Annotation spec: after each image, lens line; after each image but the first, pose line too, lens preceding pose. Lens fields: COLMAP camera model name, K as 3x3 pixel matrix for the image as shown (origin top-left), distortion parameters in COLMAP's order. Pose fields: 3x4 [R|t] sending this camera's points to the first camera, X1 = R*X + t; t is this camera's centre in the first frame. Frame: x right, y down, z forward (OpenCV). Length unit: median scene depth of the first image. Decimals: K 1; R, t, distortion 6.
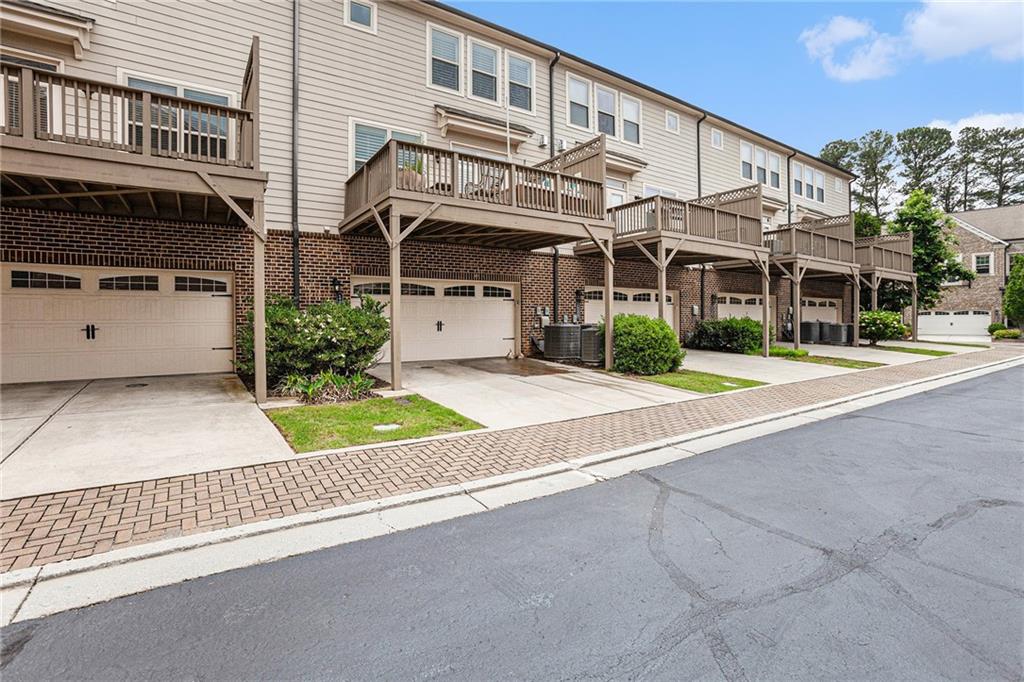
lens RADIAL K [[490.4, 0, 508.4], [0, 490.4, 323.8], [0, 0, 1]] dist [-0.000549, 0.001304]
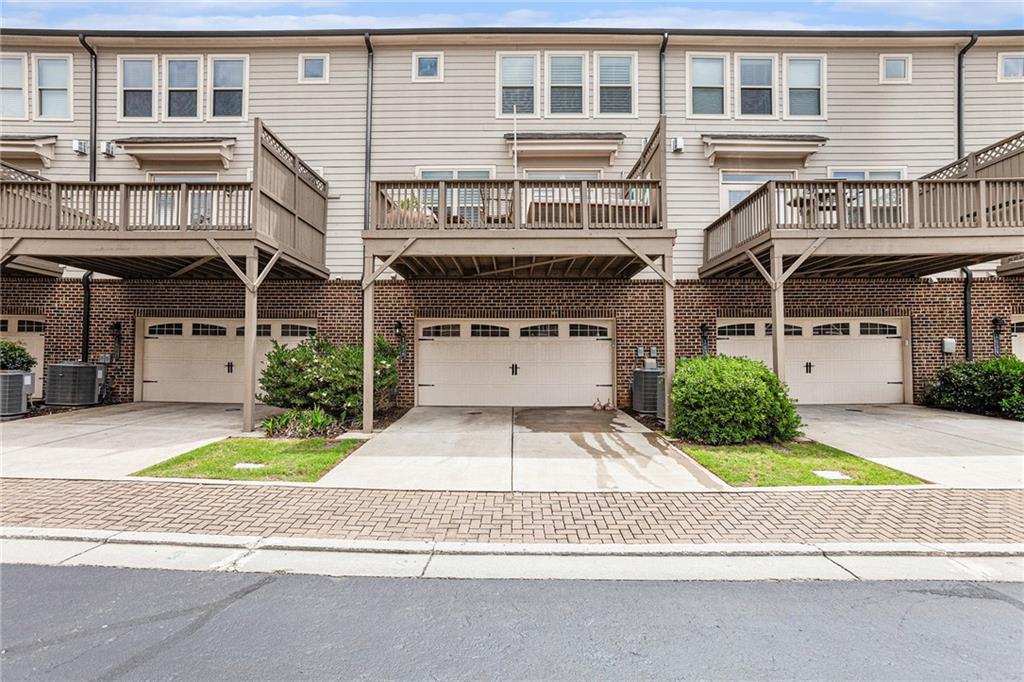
lens RADIAL K [[479.3, 0, 588.9], [0, 479.3, 346.8], [0, 0, 1]] dist [-0.002462, 0.000615]
pose [[0.836890, -0.010697, -0.547266, 0.439437], [-0.008924, 0.999409, -0.033182, -0.007518], [0.547298, 0.032653, 0.836301, 0.296518]]
